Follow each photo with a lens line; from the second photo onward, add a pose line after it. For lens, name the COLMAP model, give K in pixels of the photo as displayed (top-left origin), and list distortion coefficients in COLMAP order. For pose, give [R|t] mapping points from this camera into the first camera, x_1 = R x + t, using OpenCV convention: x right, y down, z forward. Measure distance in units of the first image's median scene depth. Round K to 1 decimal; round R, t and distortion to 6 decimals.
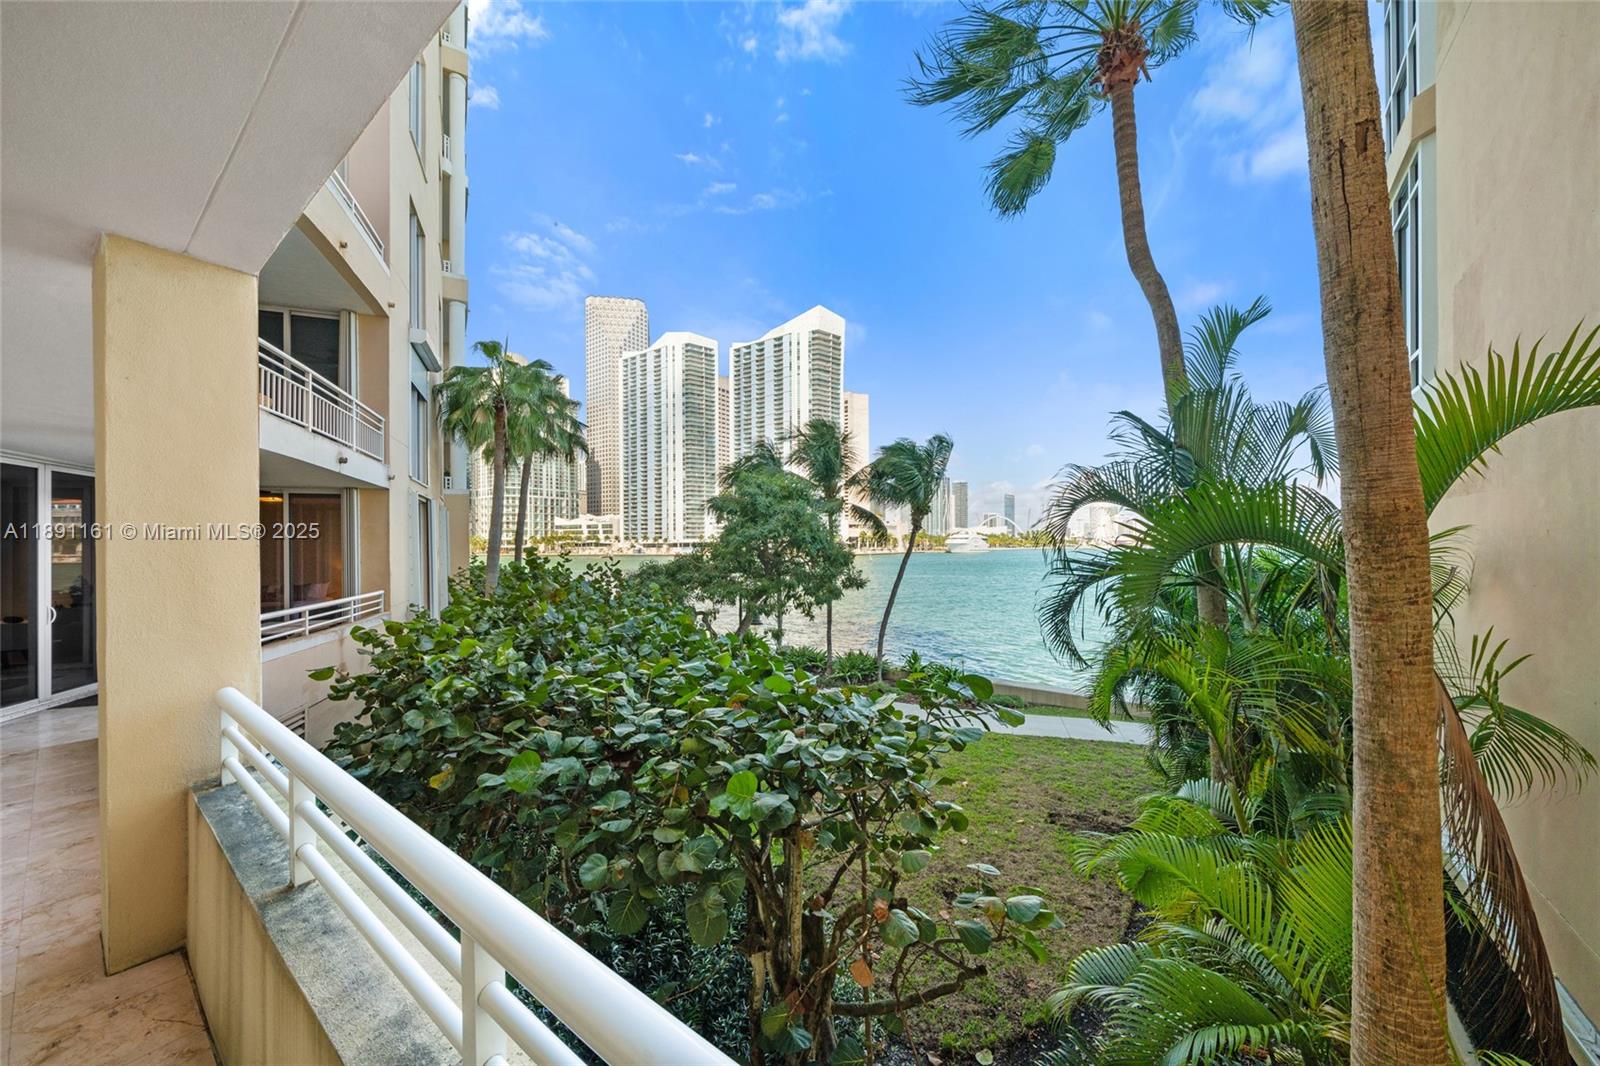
lens RADIAL K [[551.7, 0, 795.2], [0, 551.7, 540.5], [0, 0, 1]] dist [-0.000703, -0.000049]
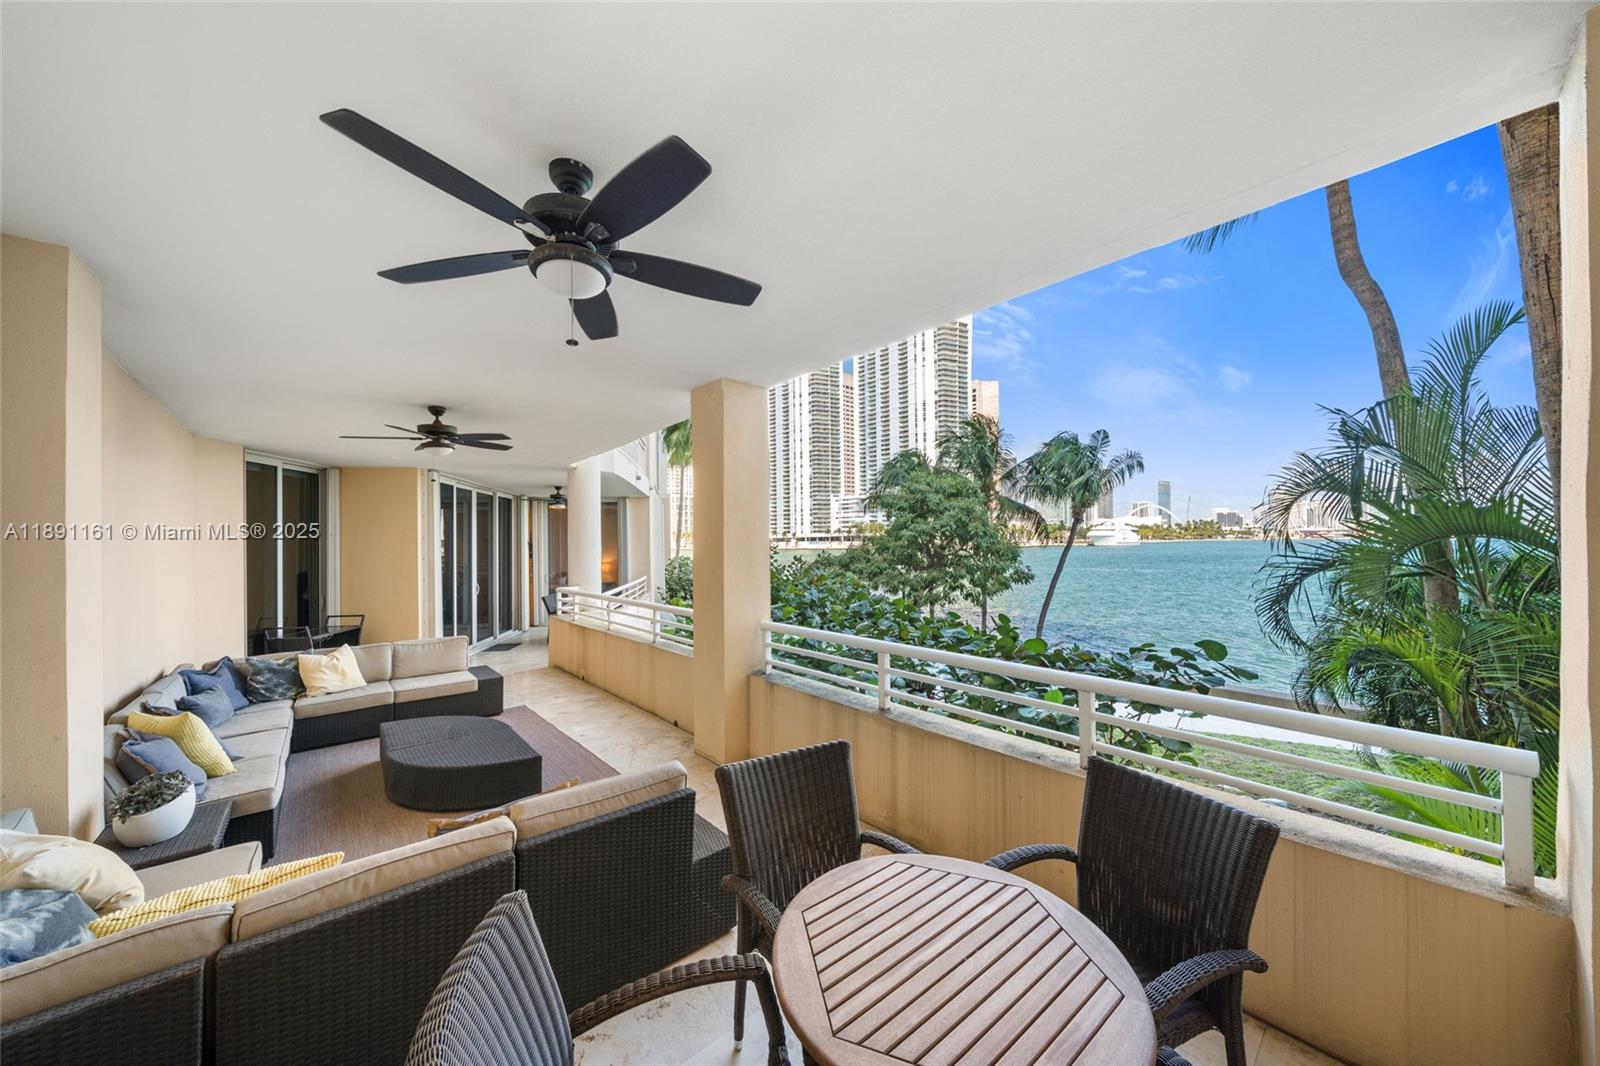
lens RADIAL K [[545.4, 0, 796.2], [0, 545.4, 530.4], [0, 0, 1]] dist [-0.007262, 0.003233]
pose [[0.974575, -0.009508, -0.223860, -0.081639], [0.007776, 0.999933, -0.008615, -0.001660], [0.223926, 0.006655, 0.974583, -0.110725]]
